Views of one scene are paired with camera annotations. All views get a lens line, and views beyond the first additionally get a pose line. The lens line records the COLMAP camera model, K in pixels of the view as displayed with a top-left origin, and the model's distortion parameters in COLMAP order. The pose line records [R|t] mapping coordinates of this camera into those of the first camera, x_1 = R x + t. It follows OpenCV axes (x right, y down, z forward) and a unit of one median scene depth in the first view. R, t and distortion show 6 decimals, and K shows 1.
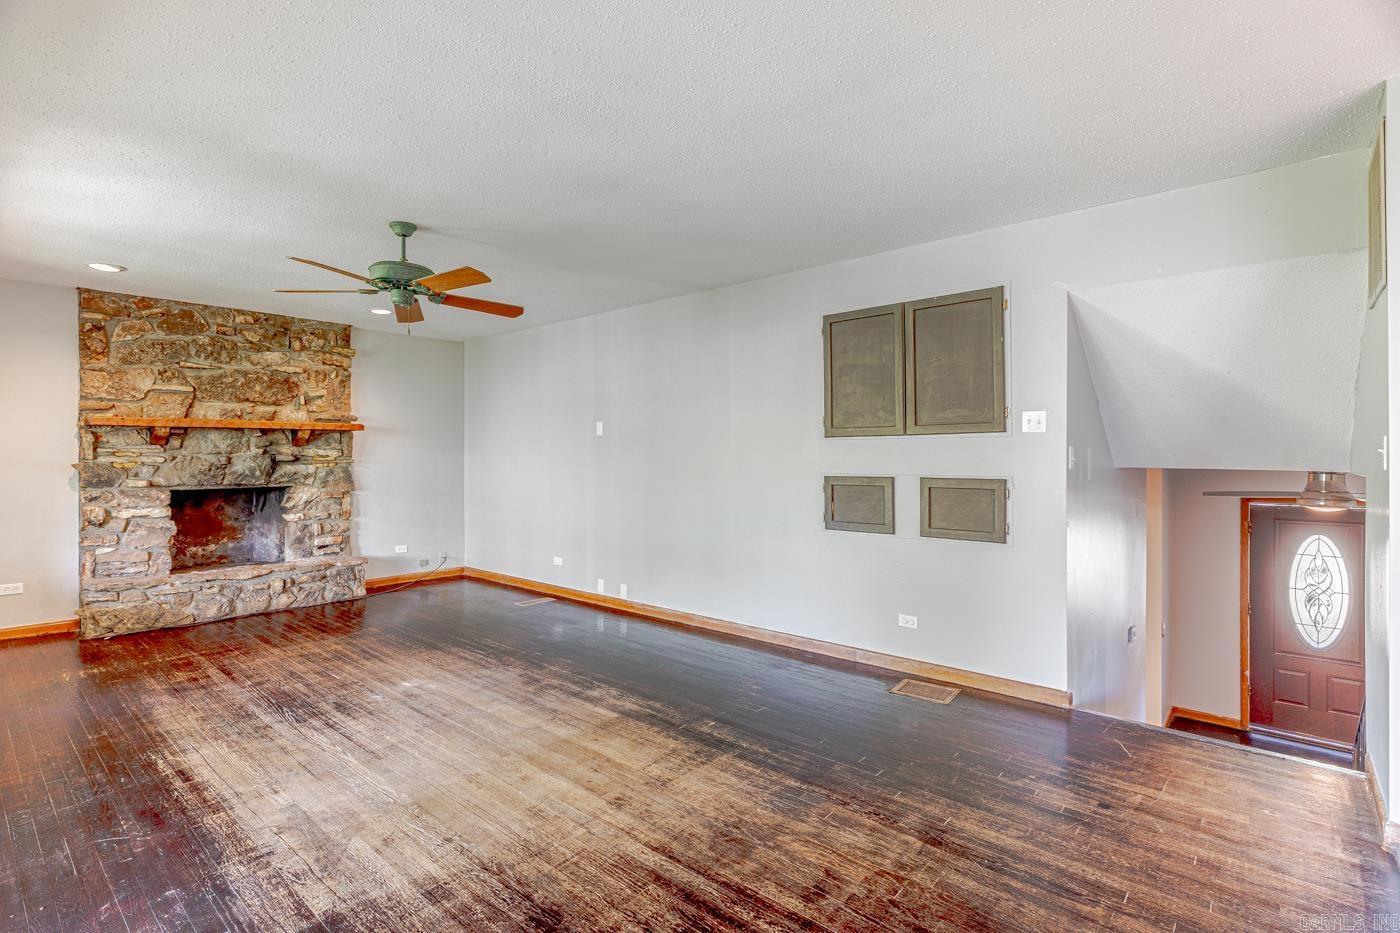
lens RADIAL K [[666.8, 0, 690.2], [0, 666.8, 458.4], [0, 0, 1]] dist [0.001830, 0.000561]
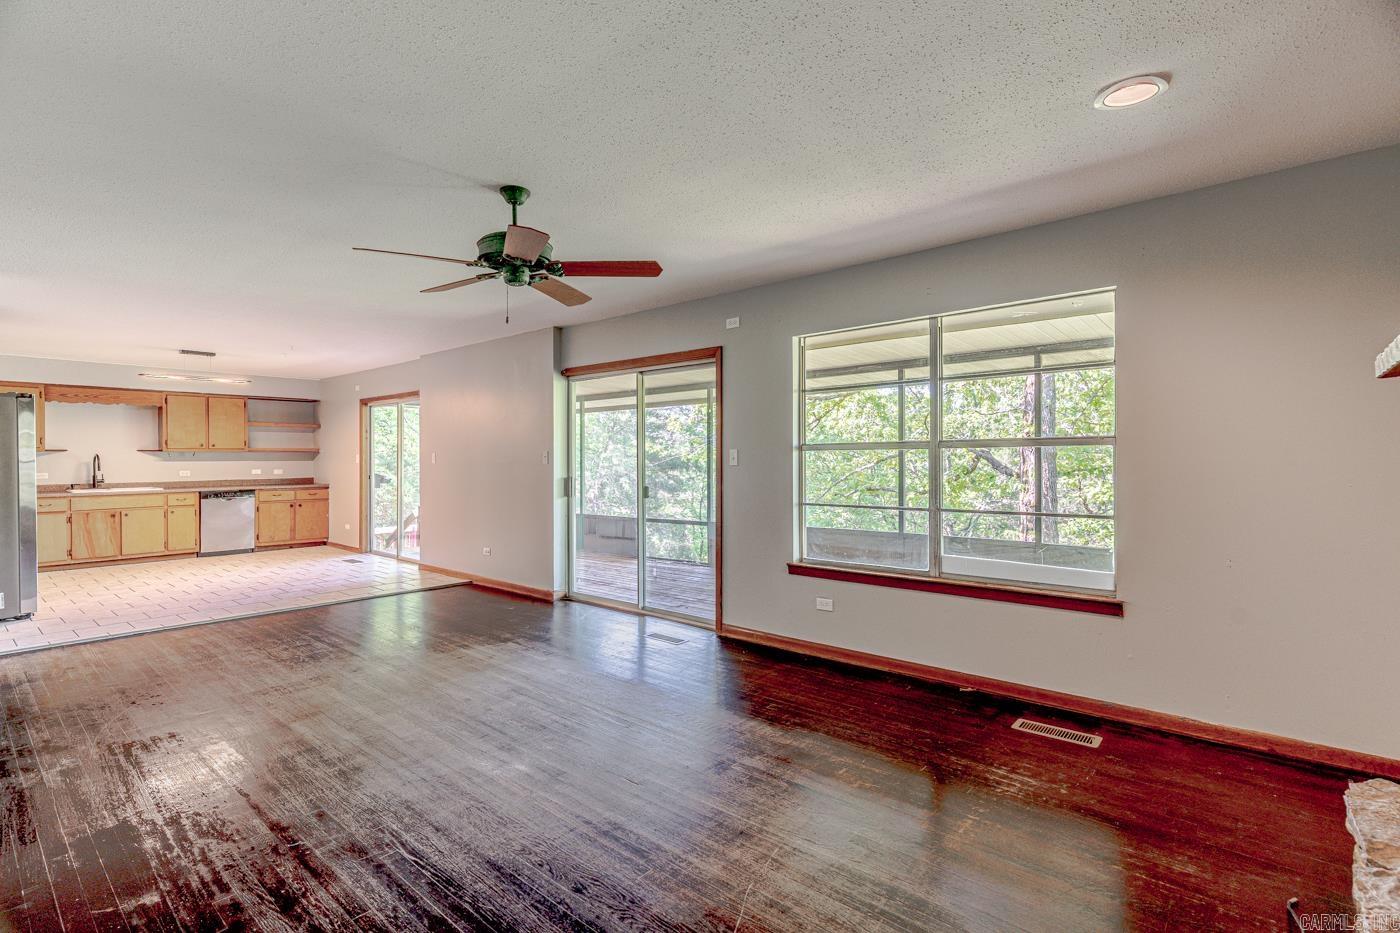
lens RADIAL K [[663.1, 0, 694.0], [0, 663.1, 461.7], [0, 0, 1]] dist [-0.001140, -0.000339]
pose [[-0.999967, 0.004098, -0.007071, -0.448289], [0.004041, 0.999959, 0.008155, -0.005608], [0.007104, 0.008126, -0.999942, 1.268590]]
